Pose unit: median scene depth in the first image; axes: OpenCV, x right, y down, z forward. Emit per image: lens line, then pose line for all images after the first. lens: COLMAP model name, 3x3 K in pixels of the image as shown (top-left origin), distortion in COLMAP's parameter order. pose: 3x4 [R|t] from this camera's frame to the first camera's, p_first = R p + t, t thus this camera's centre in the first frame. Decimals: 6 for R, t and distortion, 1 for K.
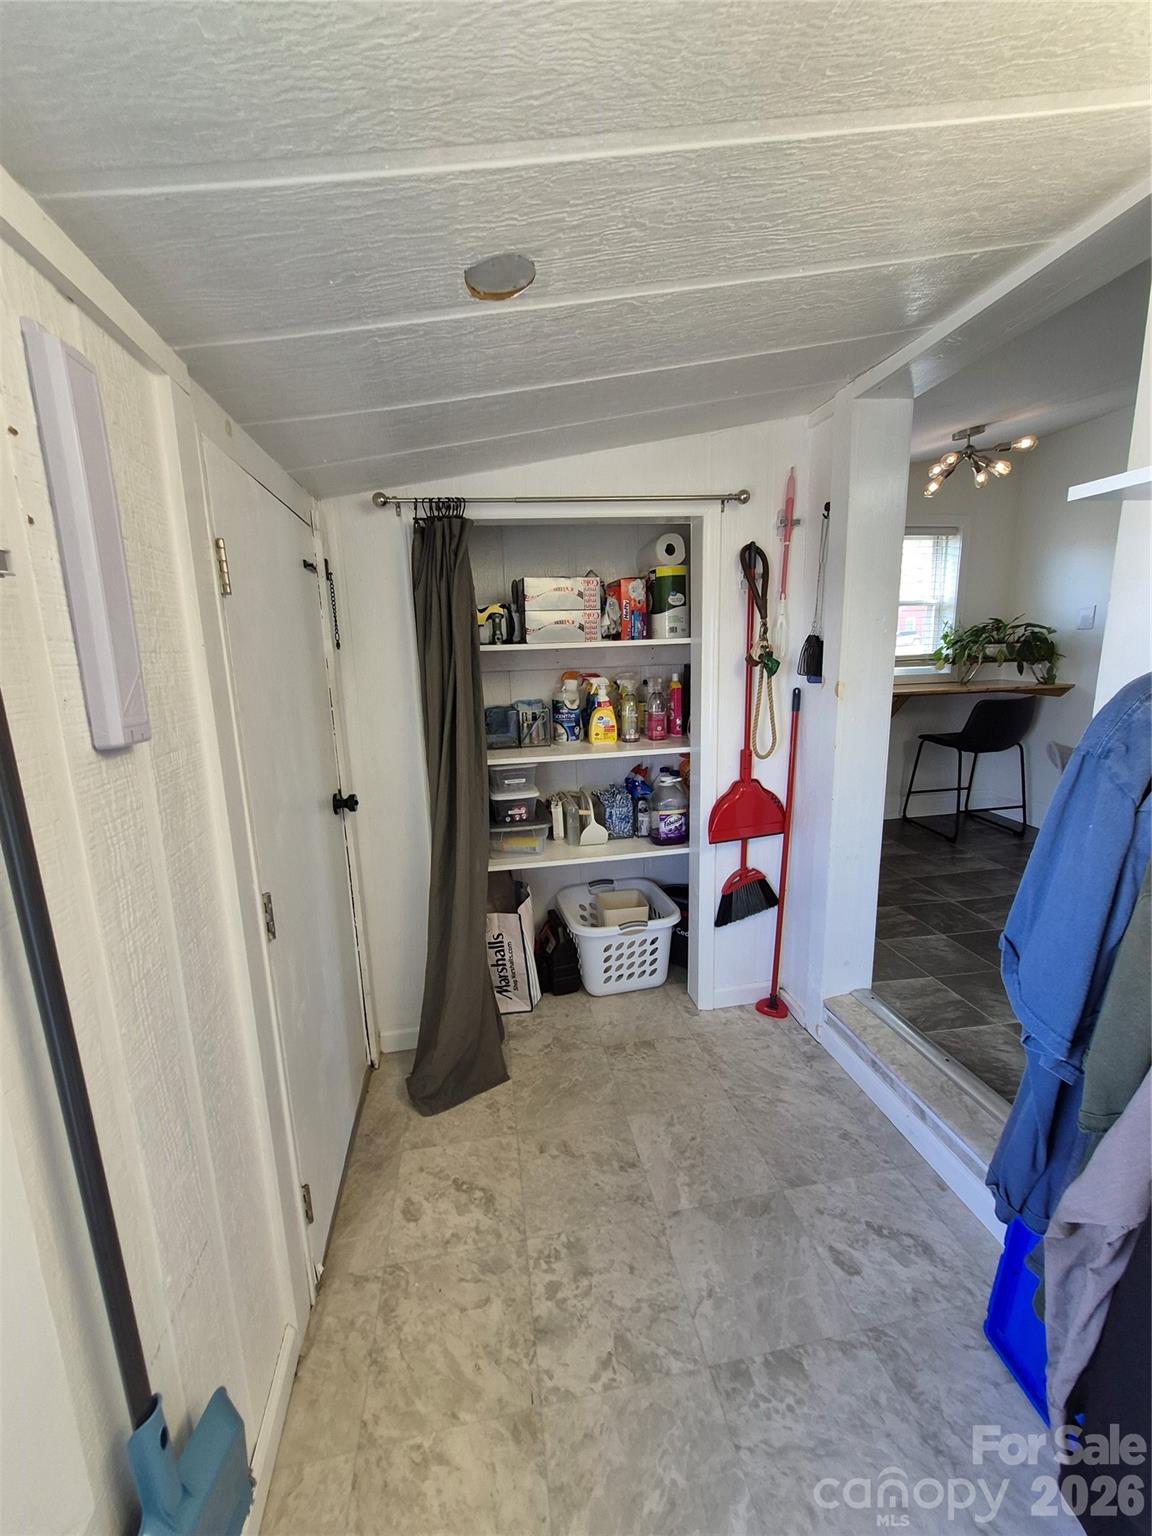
lens RADIAL K [[603.2, 0, 575.4], [0, 603.2, 764.0], [0, 0, 1]] dist [0.000482, -0.000225]
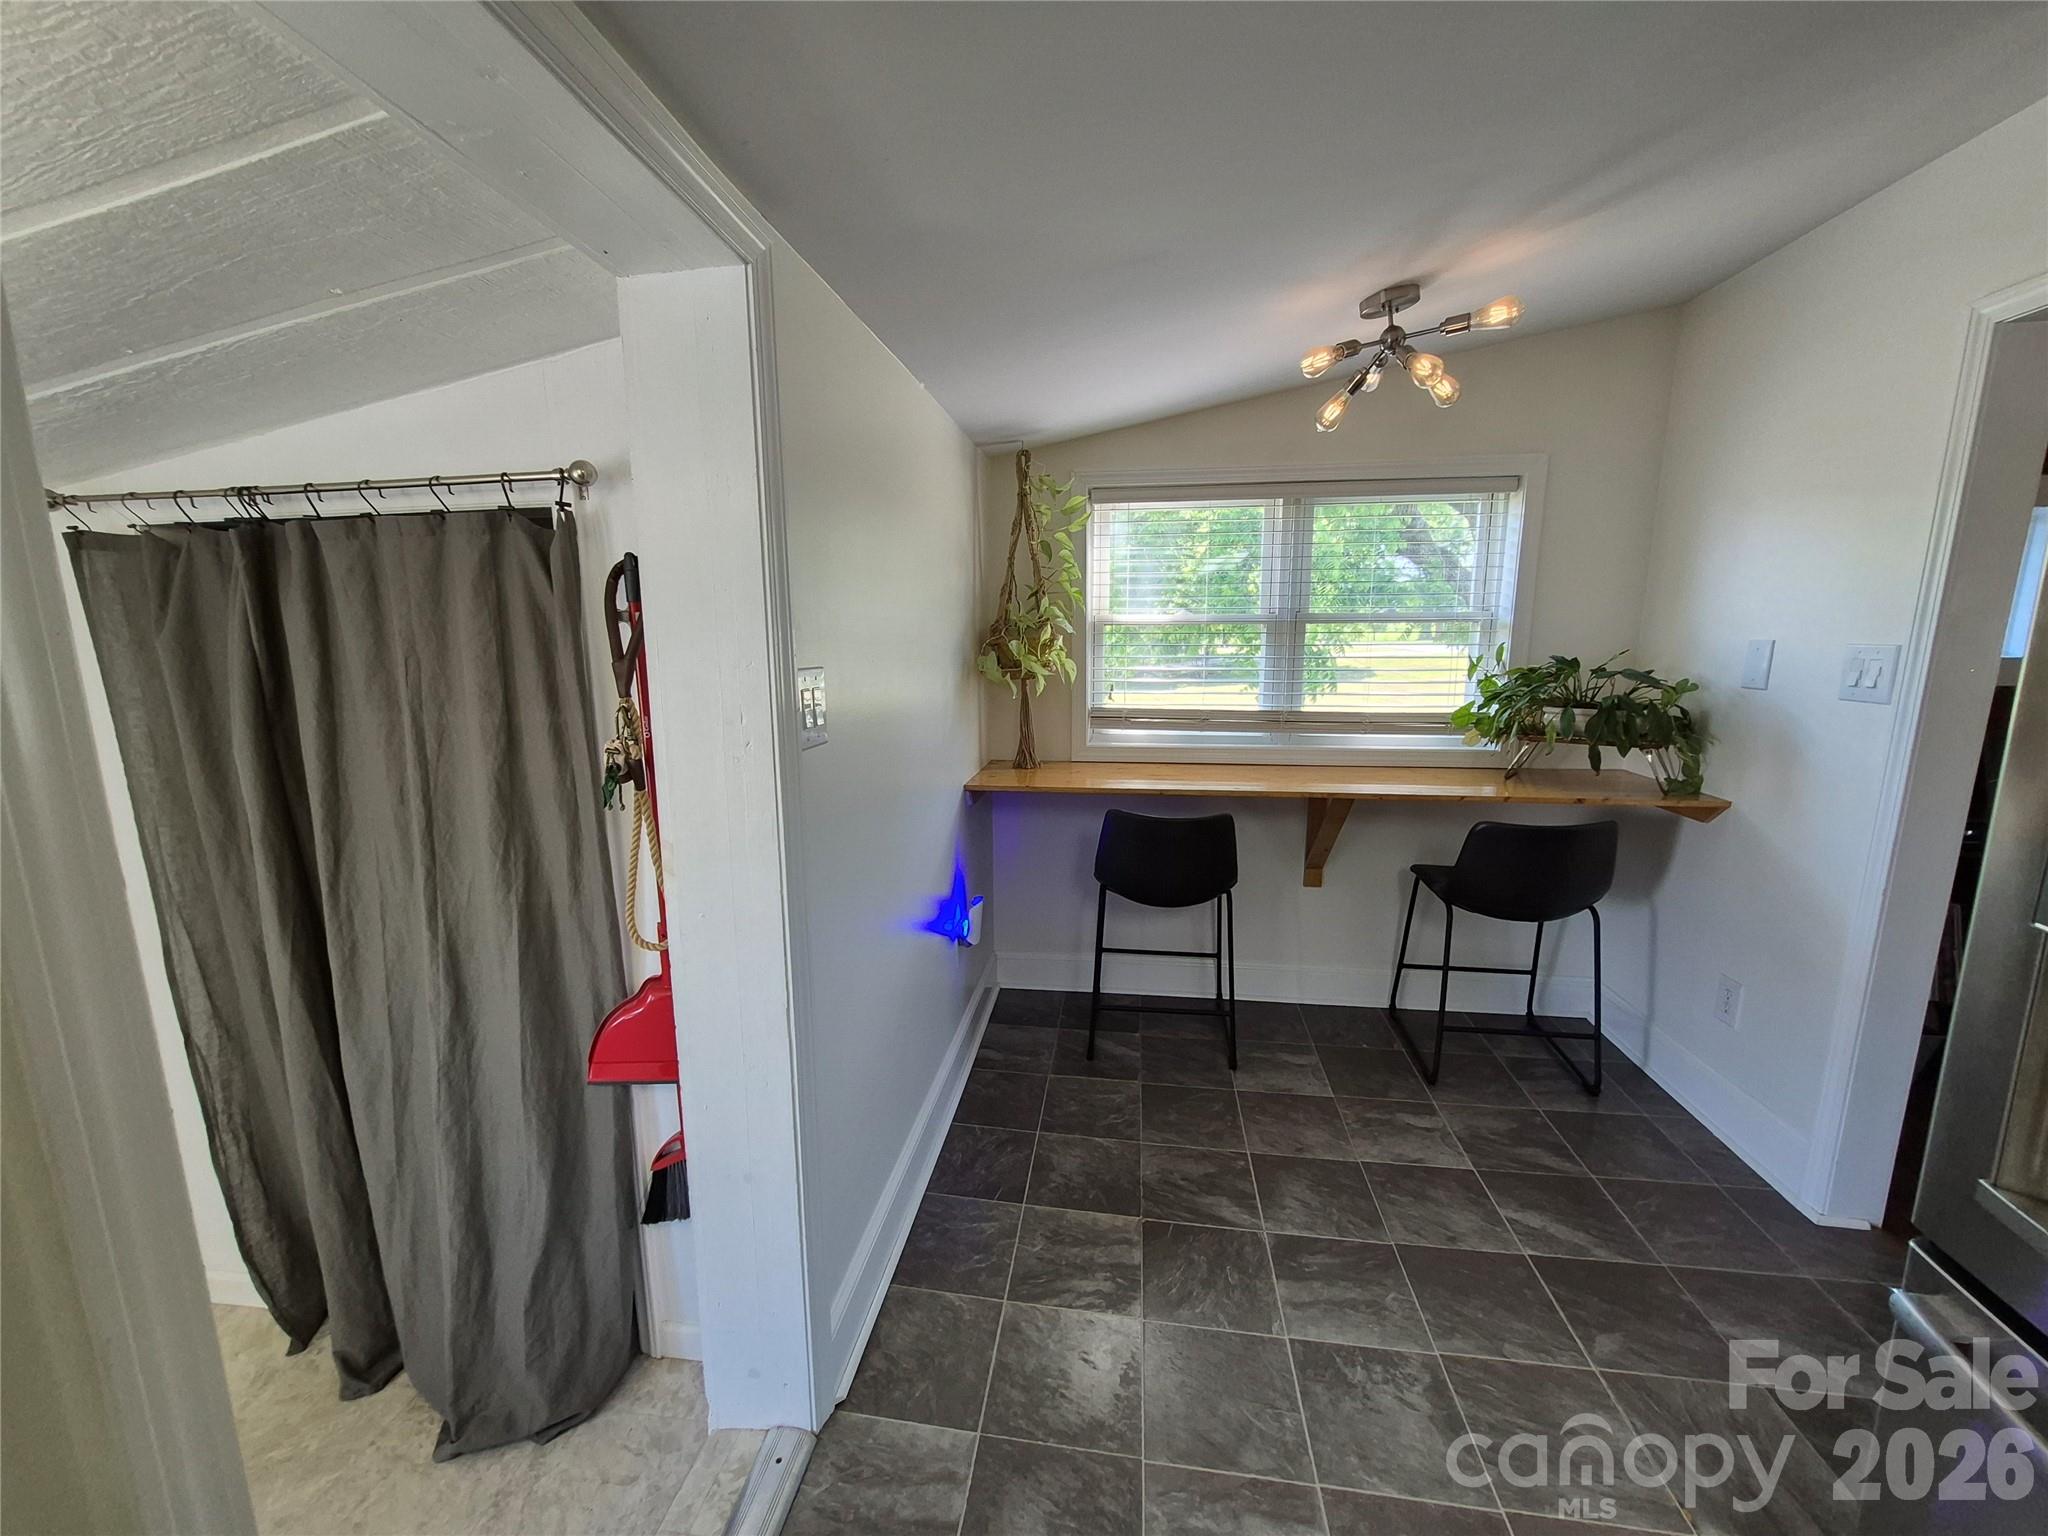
lens RADIAL K [[803.8, 0, 1023.0], [0, 803.8, 767.6], [0, 0, 1]] dist [0.000600, 0.000308]
pose [[0.953305, 0.076277, -0.292219, 1.147037], [-0.079151, 0.996861, 0.001997, -0.279593], [0.291454, 0.021226, 0.956349, 0.556695]]
